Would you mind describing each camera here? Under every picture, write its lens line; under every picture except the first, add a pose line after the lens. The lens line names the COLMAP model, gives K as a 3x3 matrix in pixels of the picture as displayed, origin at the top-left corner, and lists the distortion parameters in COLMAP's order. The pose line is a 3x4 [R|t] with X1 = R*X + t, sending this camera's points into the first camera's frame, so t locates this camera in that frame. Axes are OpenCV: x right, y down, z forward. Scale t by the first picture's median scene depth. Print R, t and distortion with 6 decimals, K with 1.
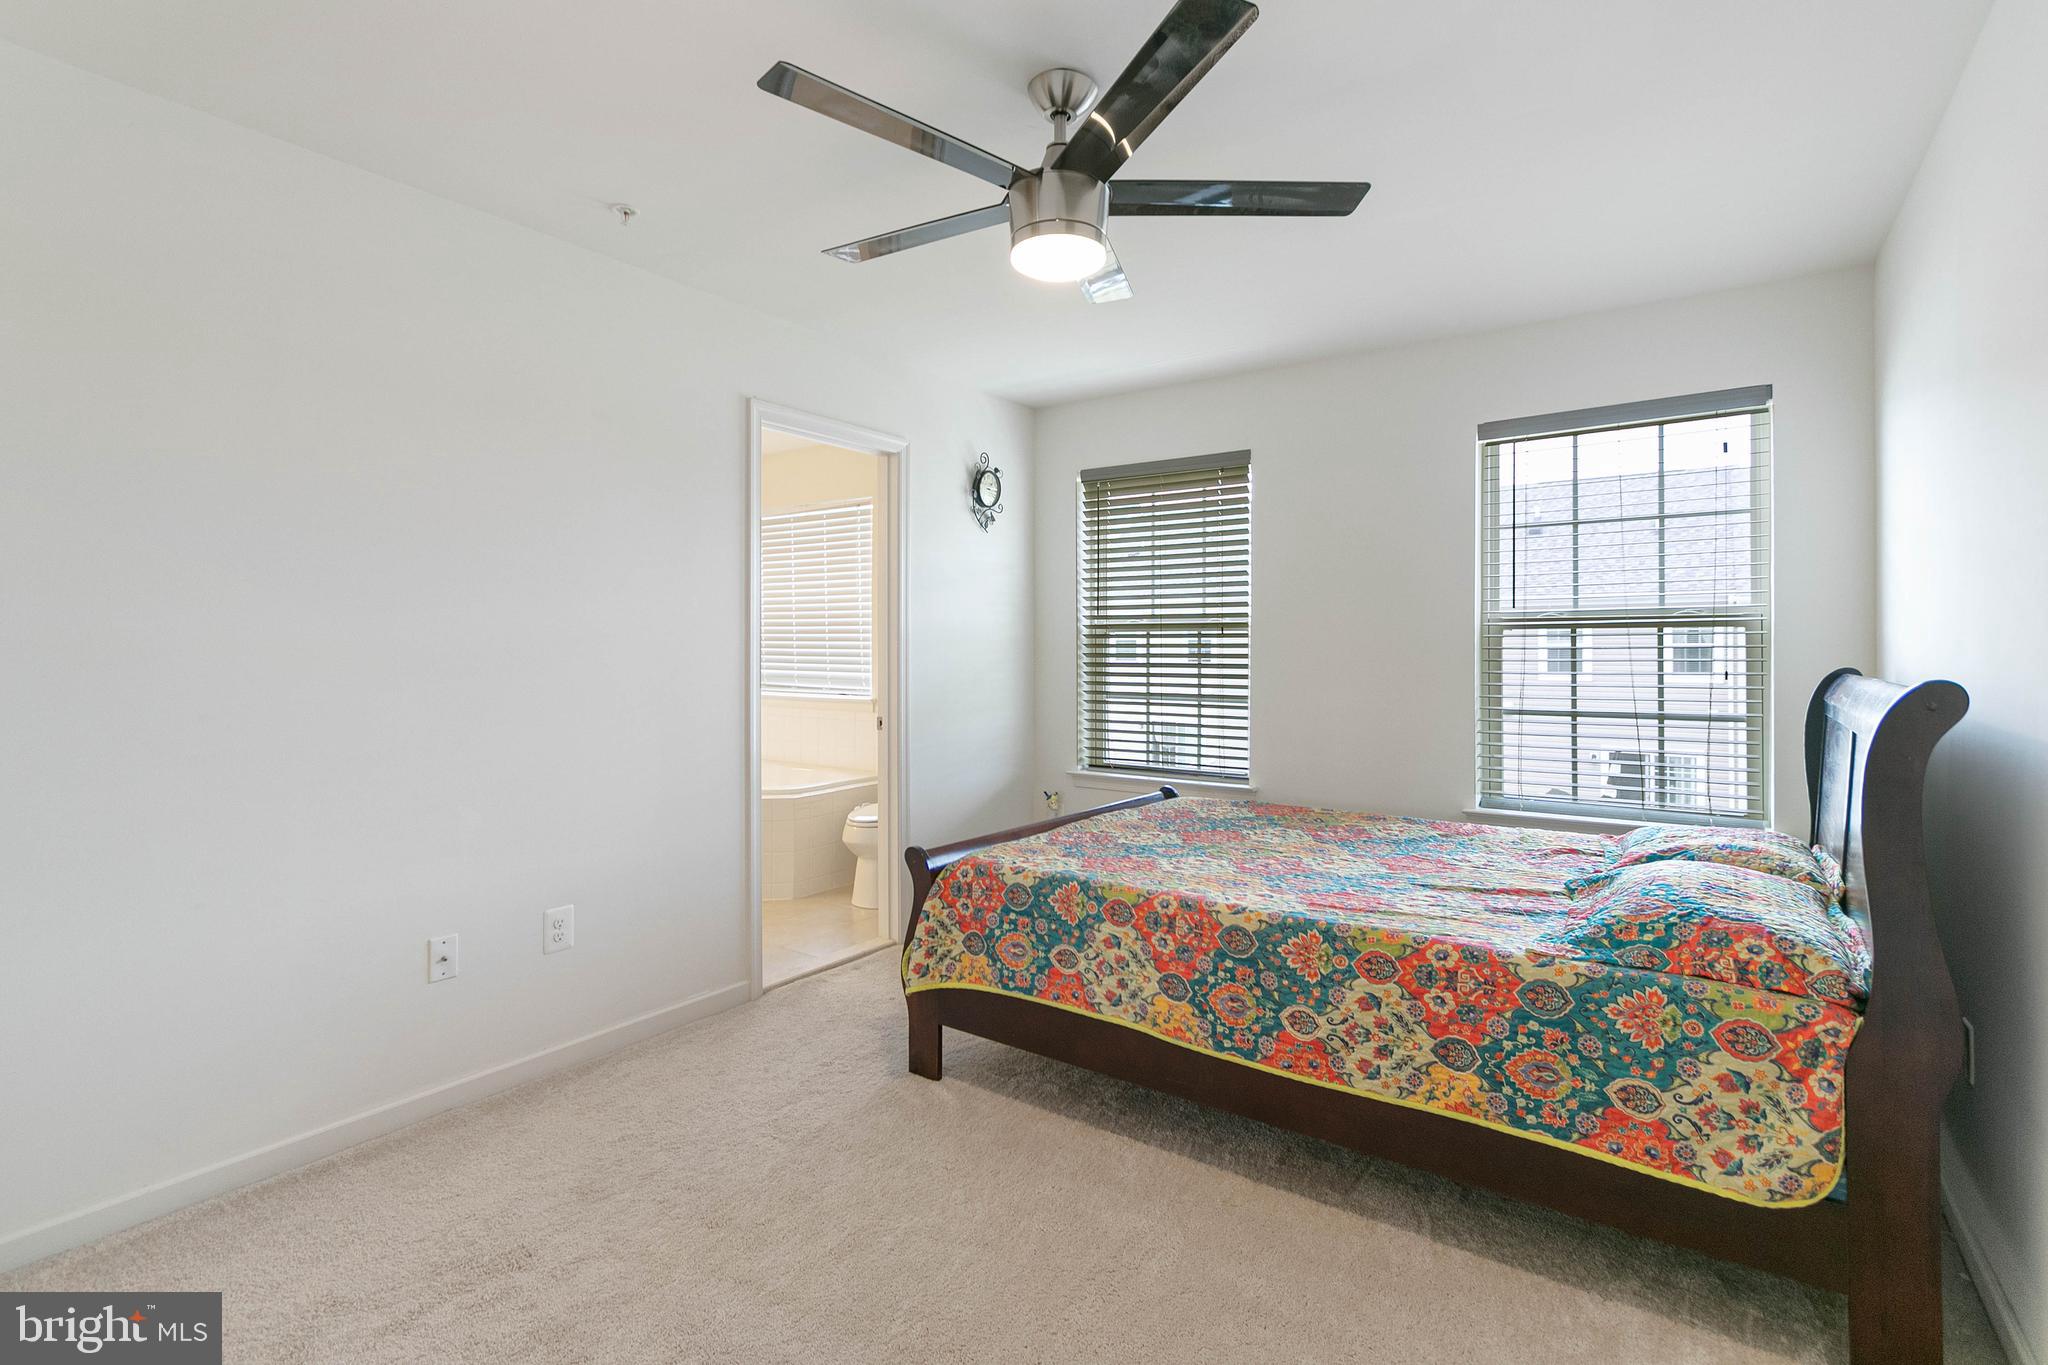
lens RADIAL K [[933.0, 0, 1016.9], [0, 933.0, 679.0], [0, 0, 1]] dist [0.002740, -0.001071]
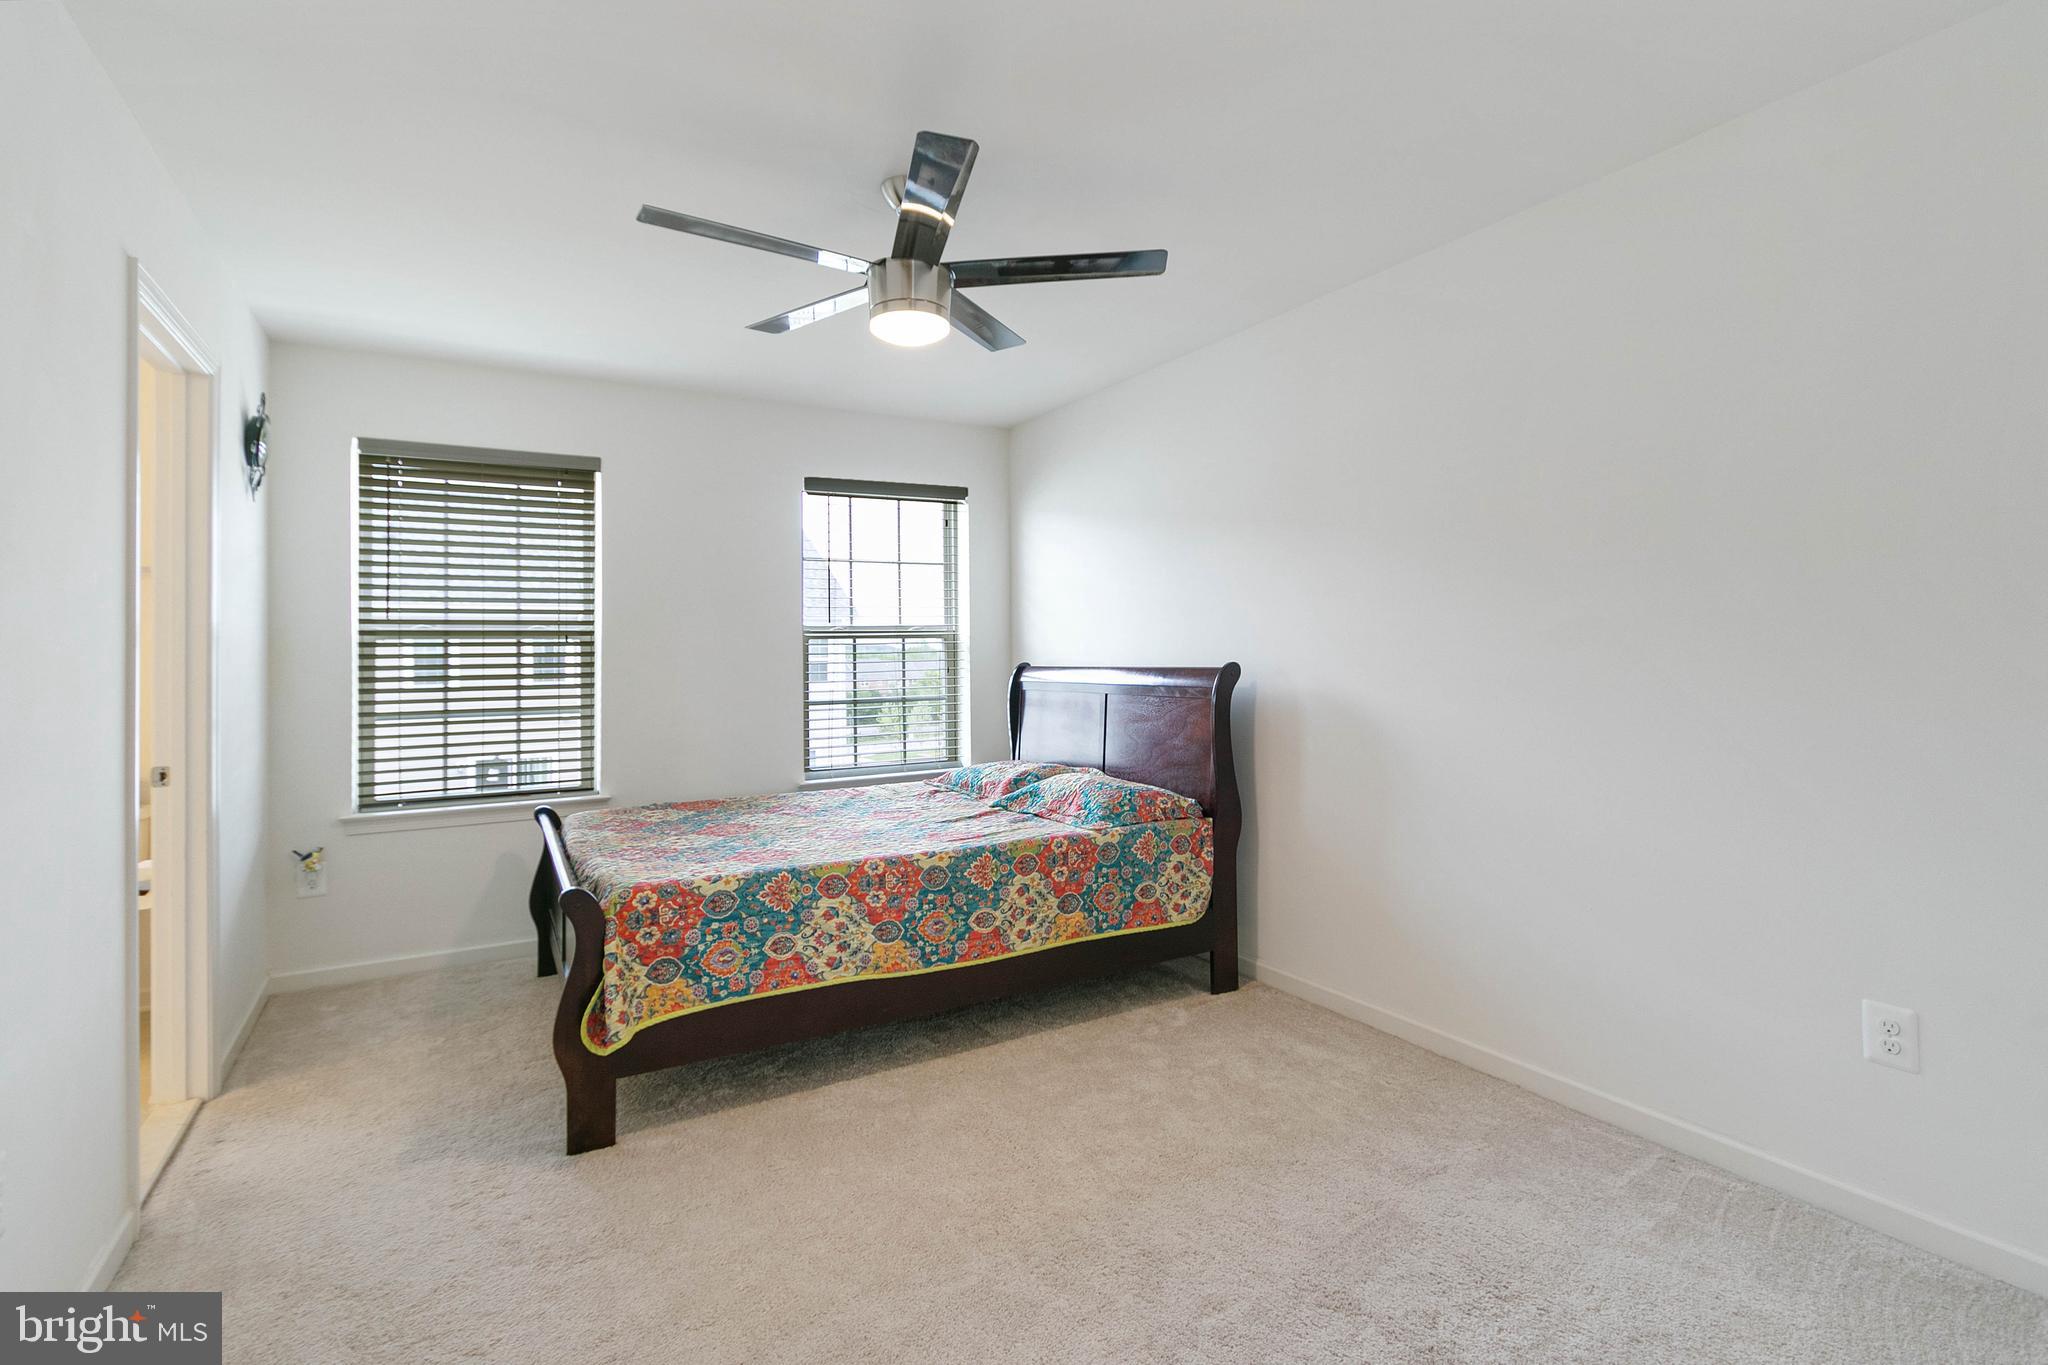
lens RADIAL K [[933.0, 0, 1016.9], [0, 933.0, 679.0], [0, 0, 1]] dist [0.002740, -0.001071]
pose [[0.440492, -0.031720, 0.897196, -0.816042], [0.041494, 0.999027, 0.014948, -0.009854], [-0.896797, 0.030644, 0.441379, 0.294468]]
